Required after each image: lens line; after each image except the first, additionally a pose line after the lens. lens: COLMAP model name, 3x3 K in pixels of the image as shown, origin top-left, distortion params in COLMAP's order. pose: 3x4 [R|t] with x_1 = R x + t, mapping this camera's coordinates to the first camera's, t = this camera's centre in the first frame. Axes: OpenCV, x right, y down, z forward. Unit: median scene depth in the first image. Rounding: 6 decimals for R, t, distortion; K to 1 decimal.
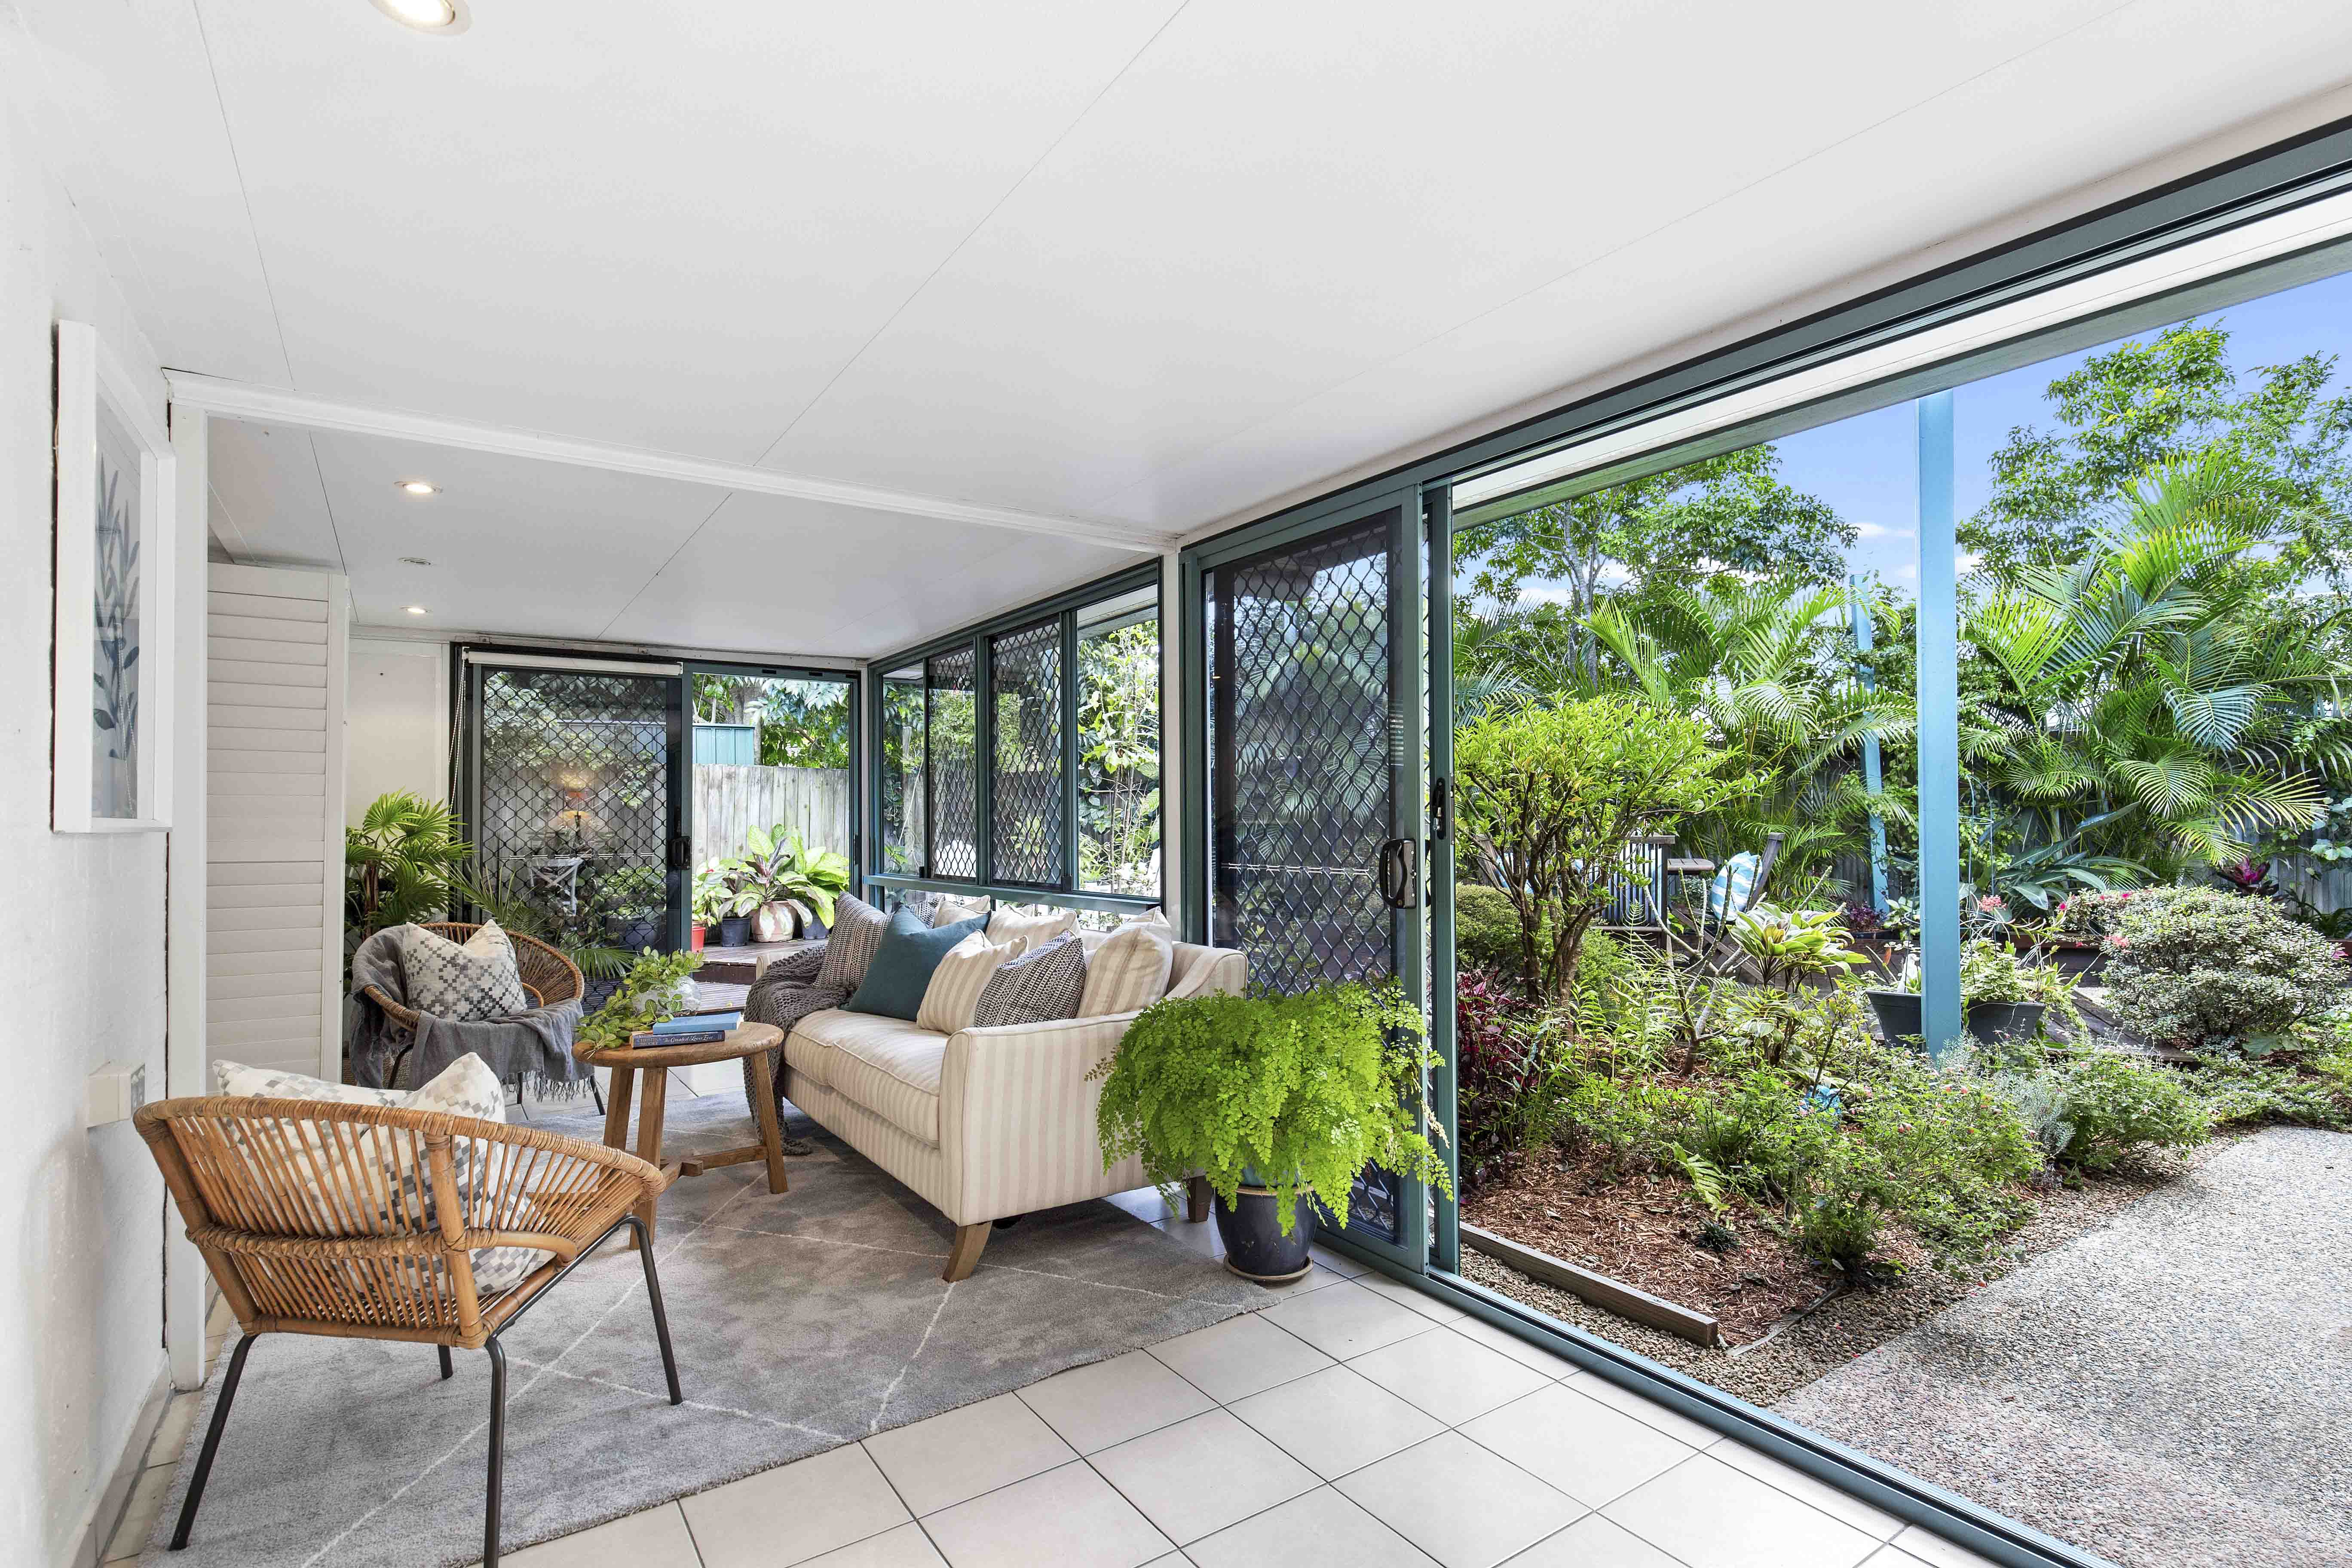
lens RADIAL K [[1116.5, 0, 1183.5], [0, 1116.5, 790.7], [0, 0, 1]] dist [-0.000645, -0.000321]
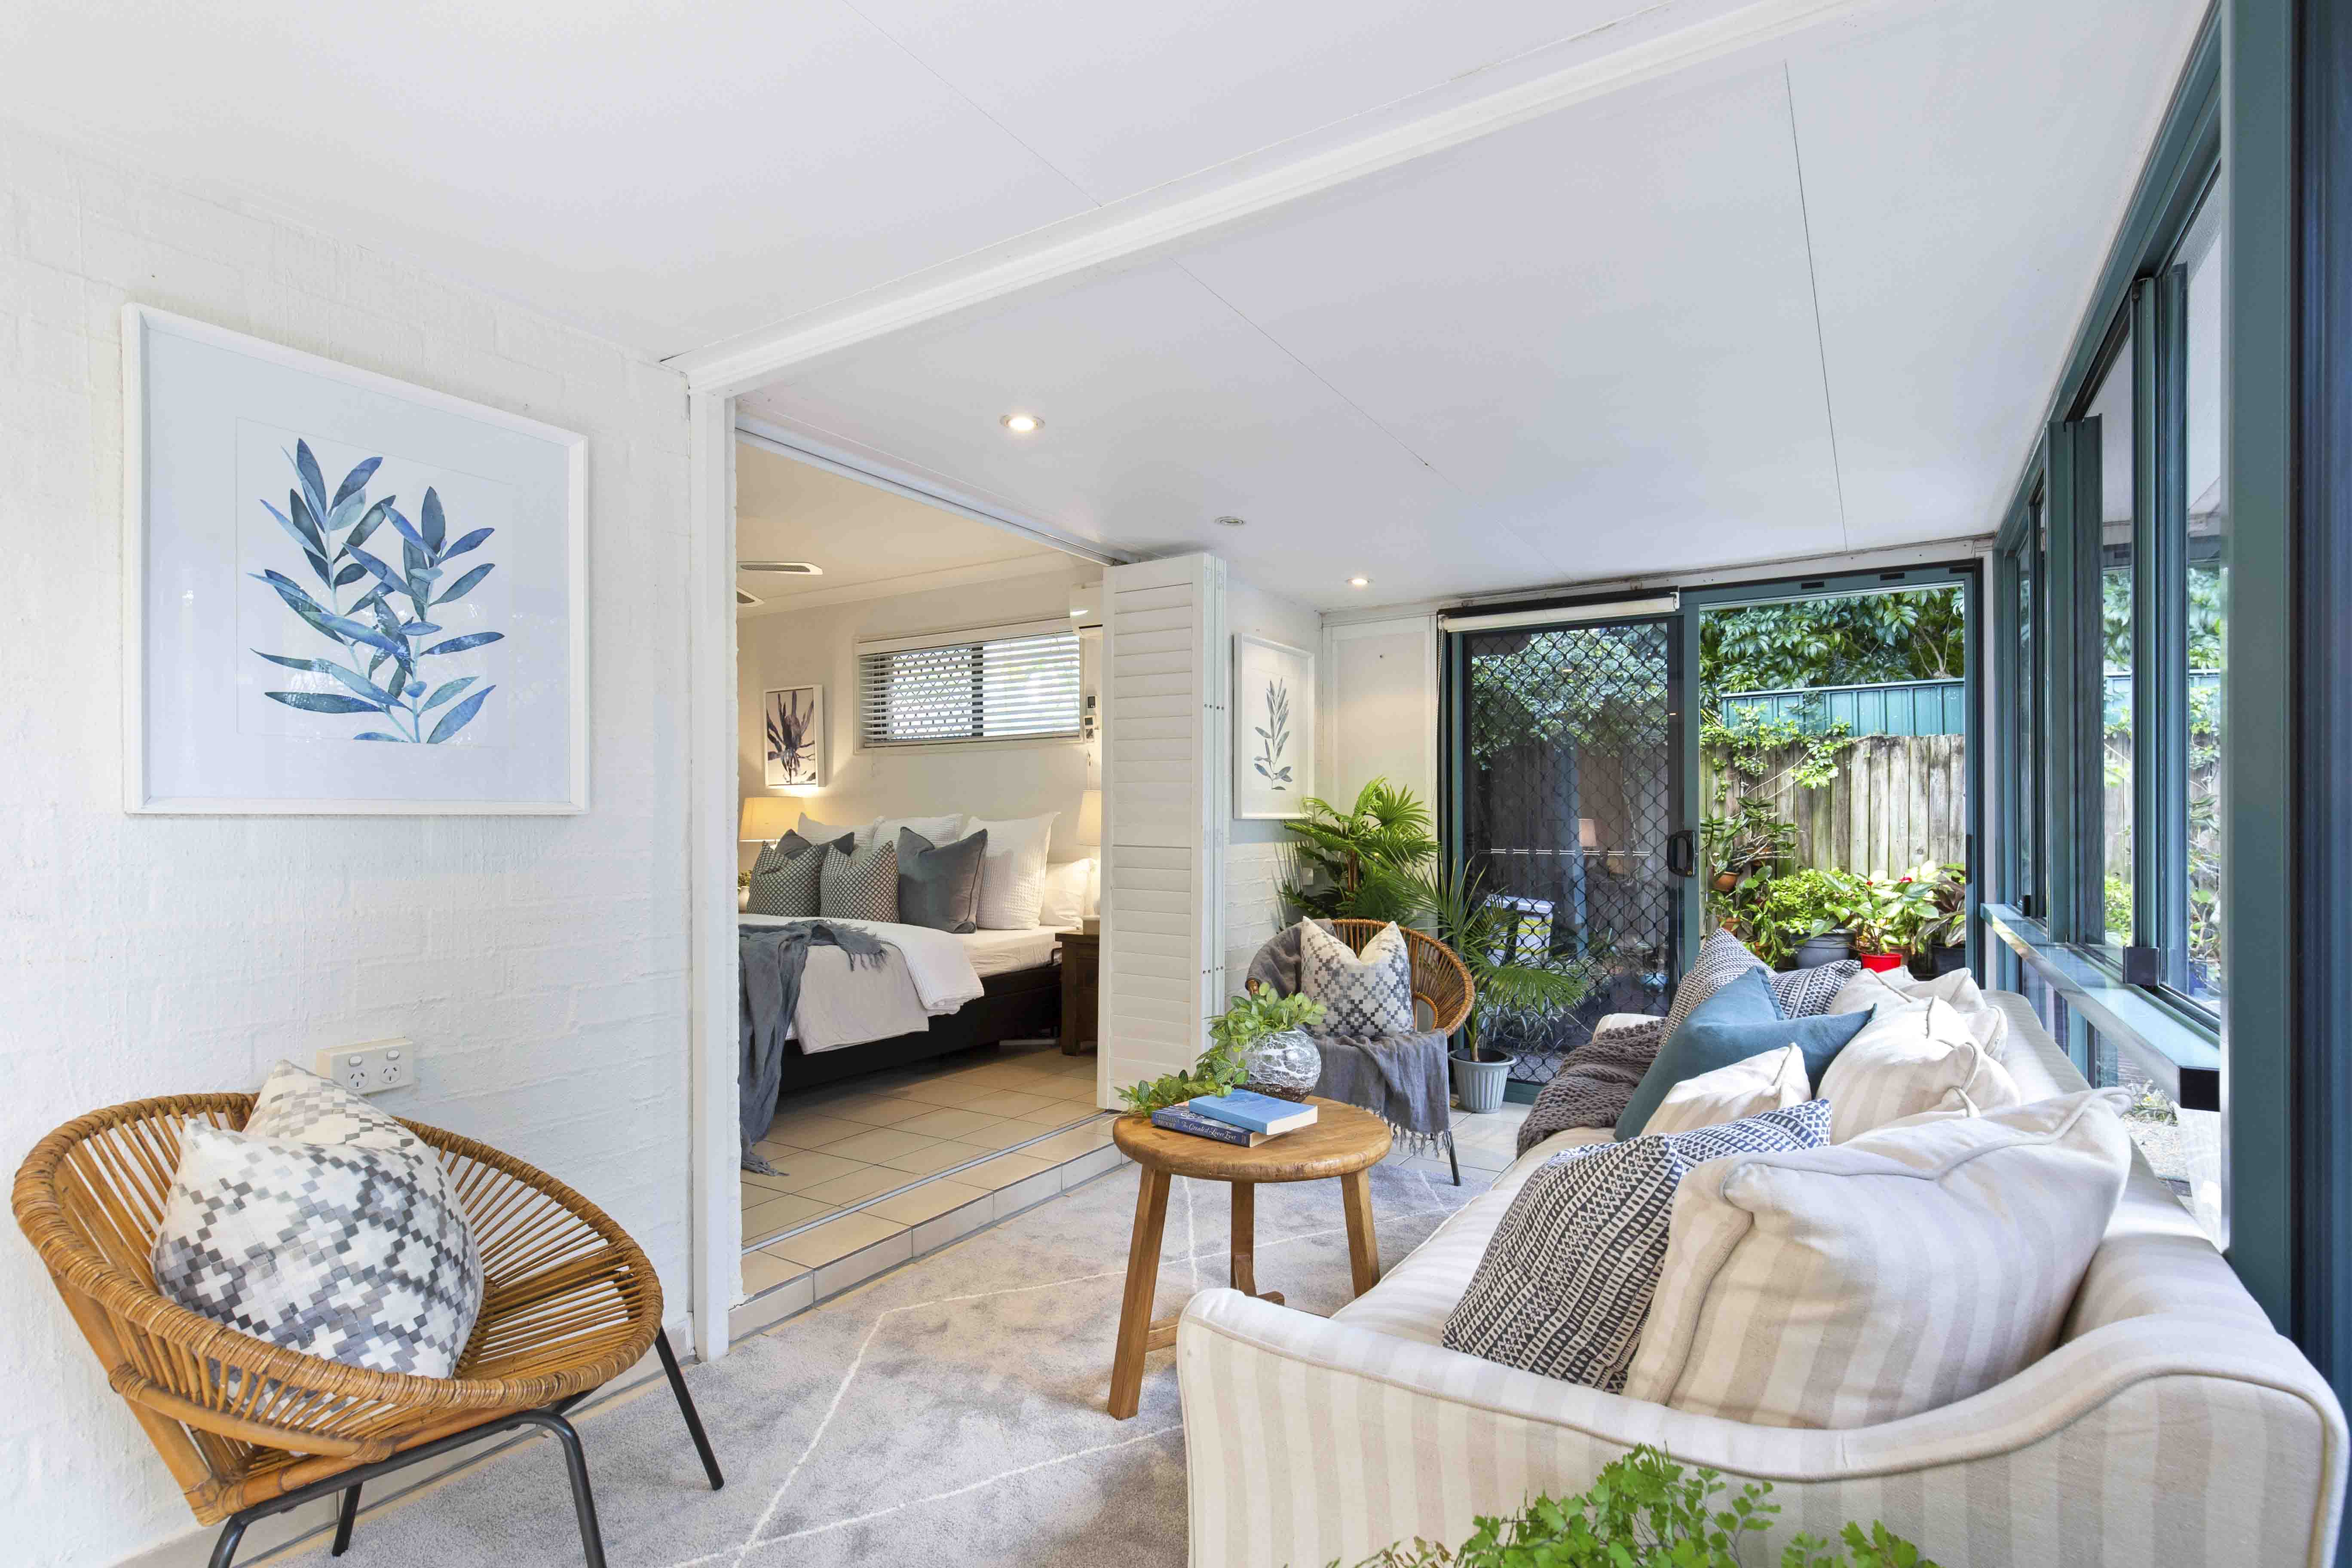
lens RADIAL K [[1116.5, 0, 1165.0], [0, 1116.5, 830.7], [0, 0, 1]] dist [-0.000645, -0.000321]
pose [[0.394445, 0.024838, -0.918584, 0.101662], [0.016897, 0.999270, 0.034276, 0.010676], [0.918764, -0.029042, 0.393737, 0.461967]]
